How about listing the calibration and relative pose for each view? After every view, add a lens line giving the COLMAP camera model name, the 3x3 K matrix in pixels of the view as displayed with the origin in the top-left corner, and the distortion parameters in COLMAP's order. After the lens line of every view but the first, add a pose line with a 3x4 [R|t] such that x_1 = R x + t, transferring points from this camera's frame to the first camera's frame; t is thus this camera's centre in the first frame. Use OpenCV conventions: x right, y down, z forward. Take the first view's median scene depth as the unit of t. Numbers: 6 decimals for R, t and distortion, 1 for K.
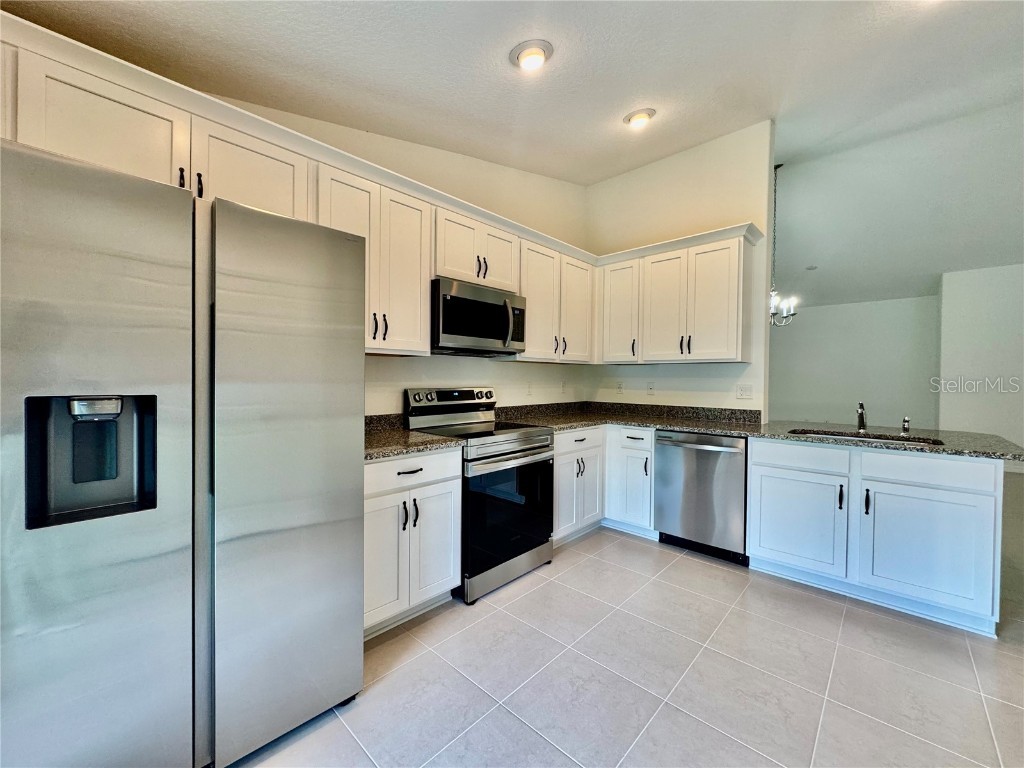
lens RADIAL K [[409.4, 0, 516.1], [0, 409.4, 384.6], [0, 0, 1]] dist [-0.001150, -0.000068]
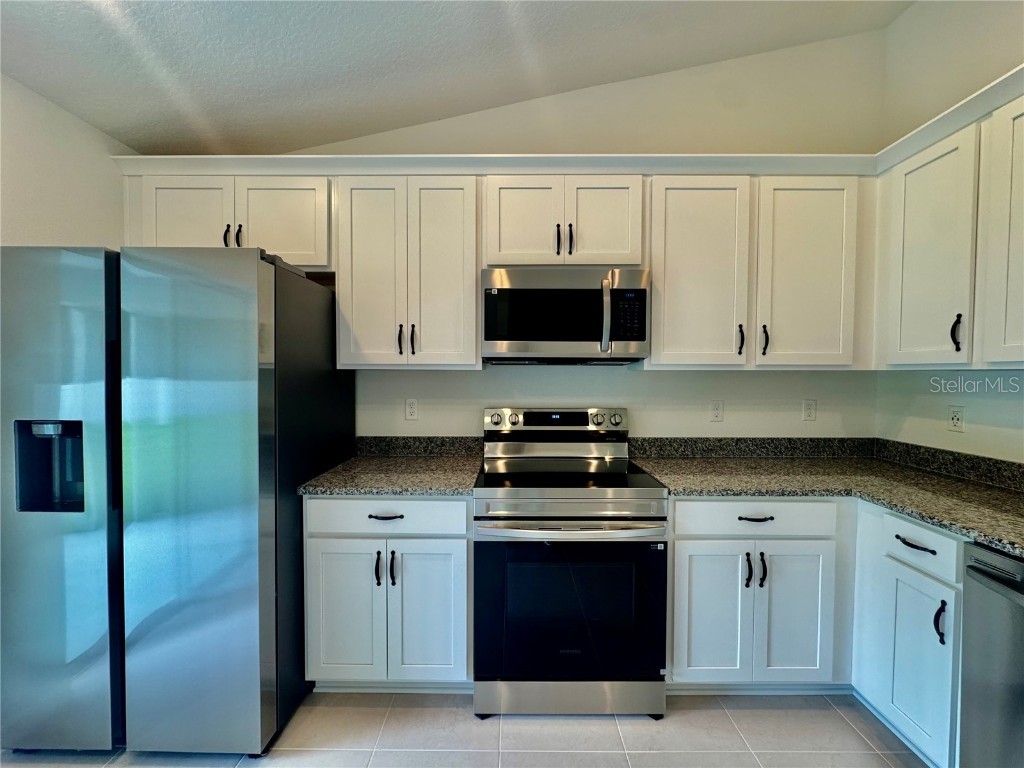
lens RADIAL K [[416.9, 0, 512.0], [0, 416.9, 384.0], [0, 0, 1]] dist [-0.002732, -0.000218]
pose [[0.676378, 0.012853, -0.736443, 0.352291], [-0.010629, 0.999914, 0.007689, -0.041233], [0.736478, 0.002628, 0.676456, 0.420808]]
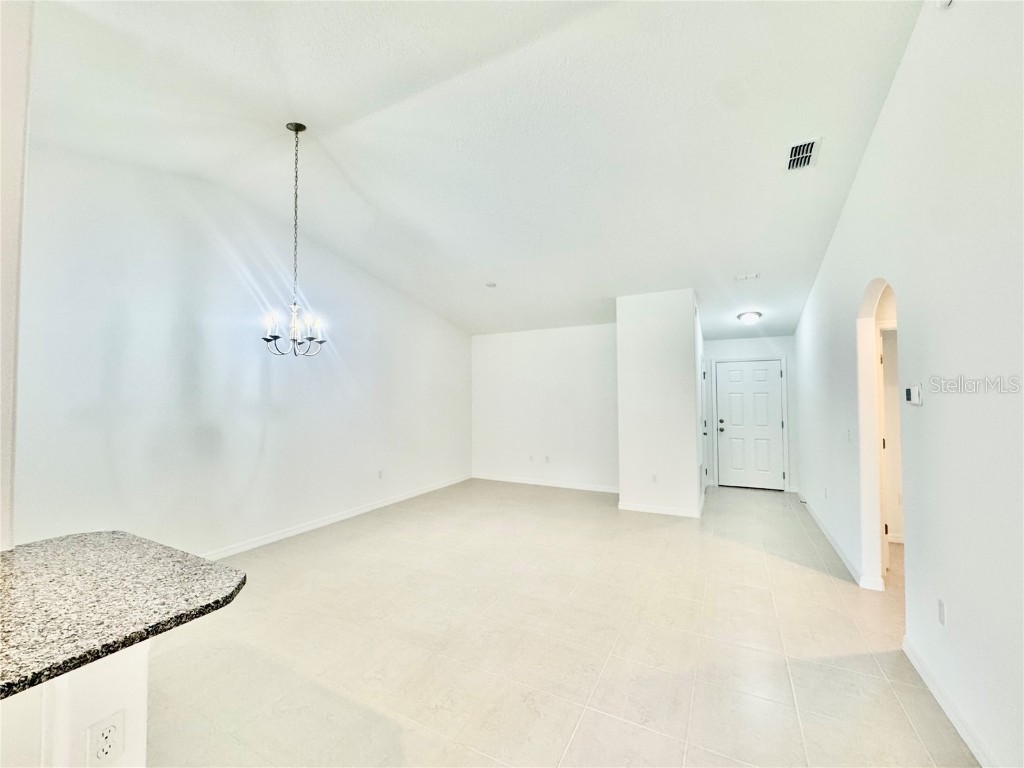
lens RADIAL K [[412.2, 0, 509.8], [0, 412.2, 385.3], [0, 0, 1]] dist [-0.003107, -0.000123]
pose [[0.968661, -0.005769, 0.248320, 1.208459], [0.017268, 0.998876, -0.044152, -0.085609], [-0.247786, 0.047056, 0.967671, 0.386588]]
